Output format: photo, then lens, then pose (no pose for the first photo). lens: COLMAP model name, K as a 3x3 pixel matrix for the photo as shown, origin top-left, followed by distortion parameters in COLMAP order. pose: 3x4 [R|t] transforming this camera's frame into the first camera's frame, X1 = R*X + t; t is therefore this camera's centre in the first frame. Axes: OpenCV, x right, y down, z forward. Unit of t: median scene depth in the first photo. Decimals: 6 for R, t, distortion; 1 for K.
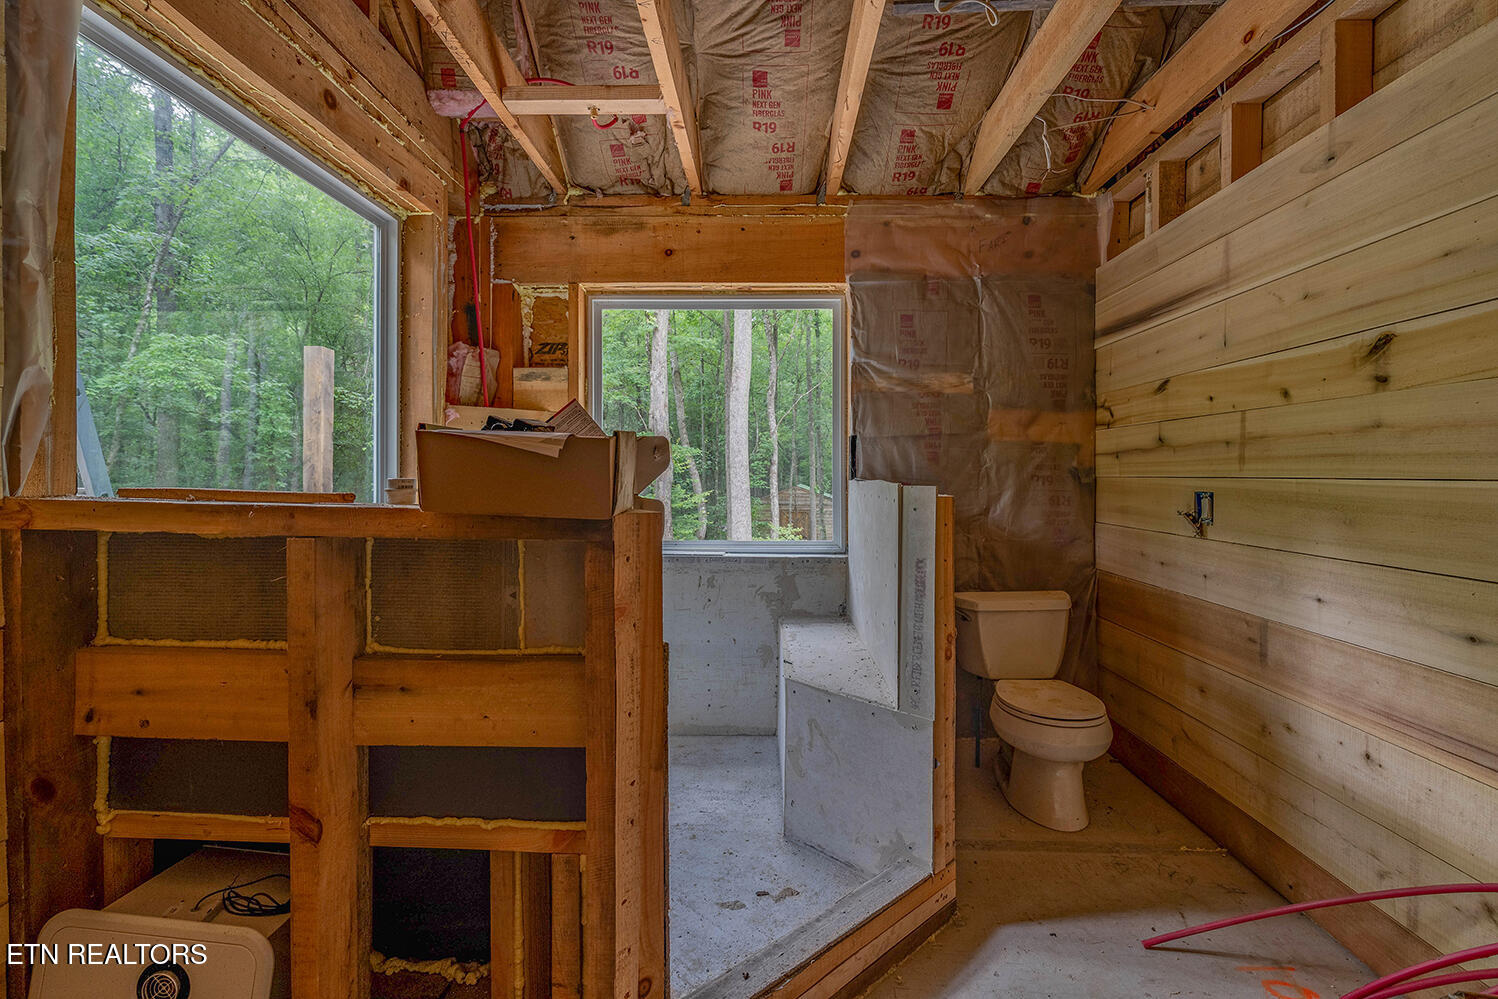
lens RADIAL K [[691.9, 0, 754.2], [0, 691.9, 482.0], [0, 0, 1]] dist [-0.003435, 0.001241]
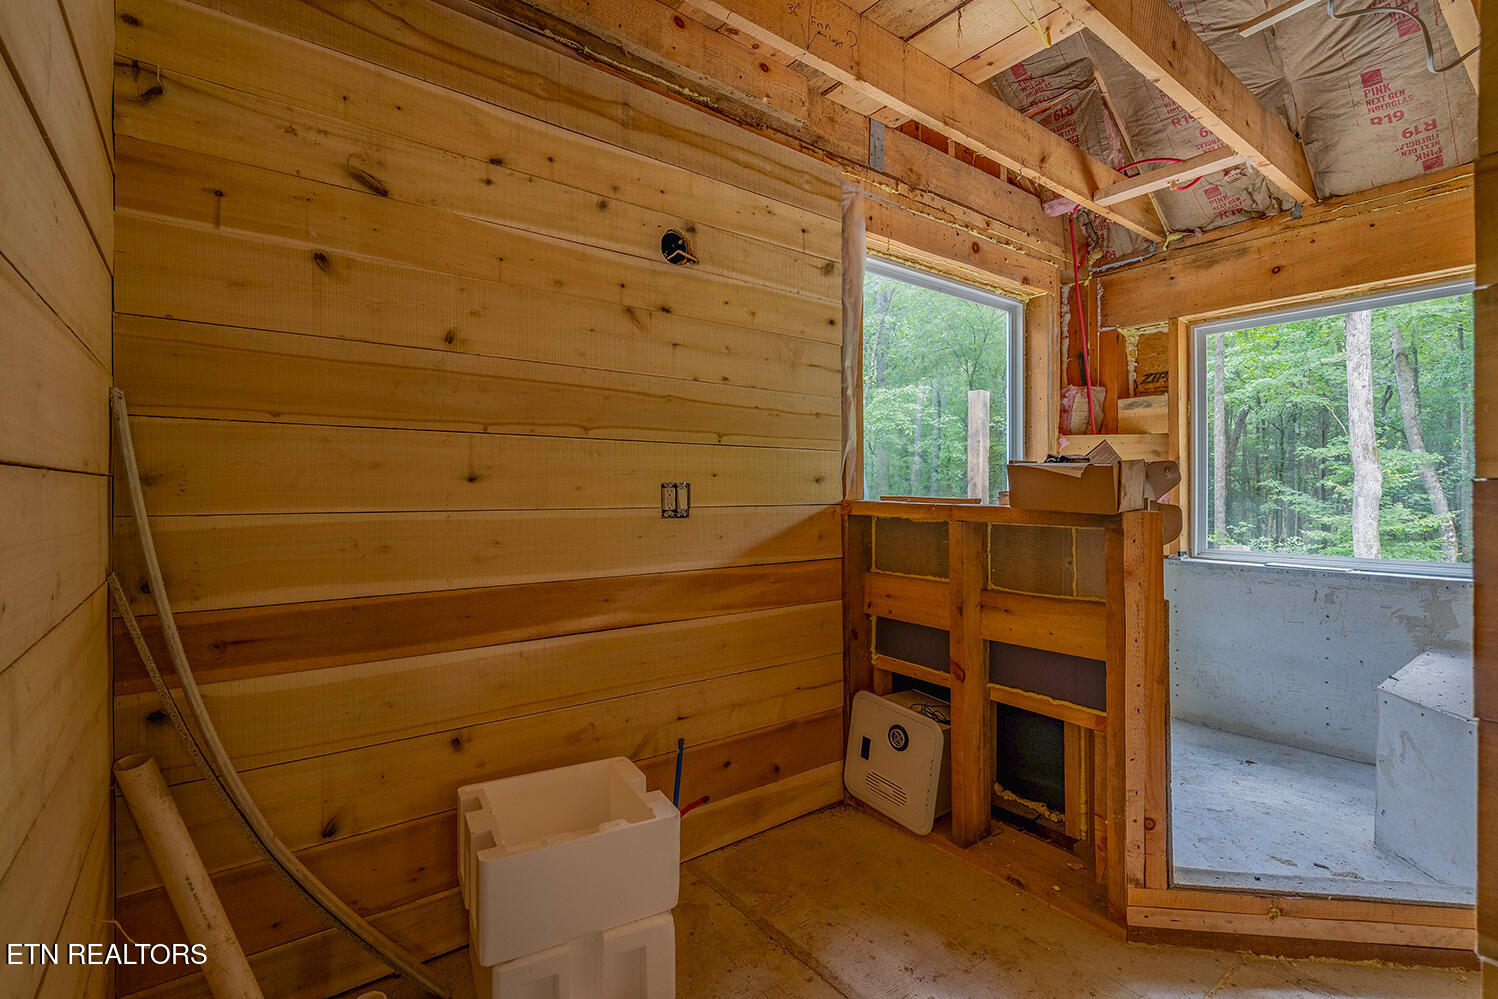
lens RADIAL K [[691.9, 0, 754.2], [0, 691.9, 482.0], [0, 0, 1]] dist [-0.003435, 0.001241]
pose [[0.633507, -0.014968, -0.773593, 0.208808], [-0.003166, 0.999754, -0.021936, 0.006429], [0.773731, 0.016346, 0.633304, -0.284122]]
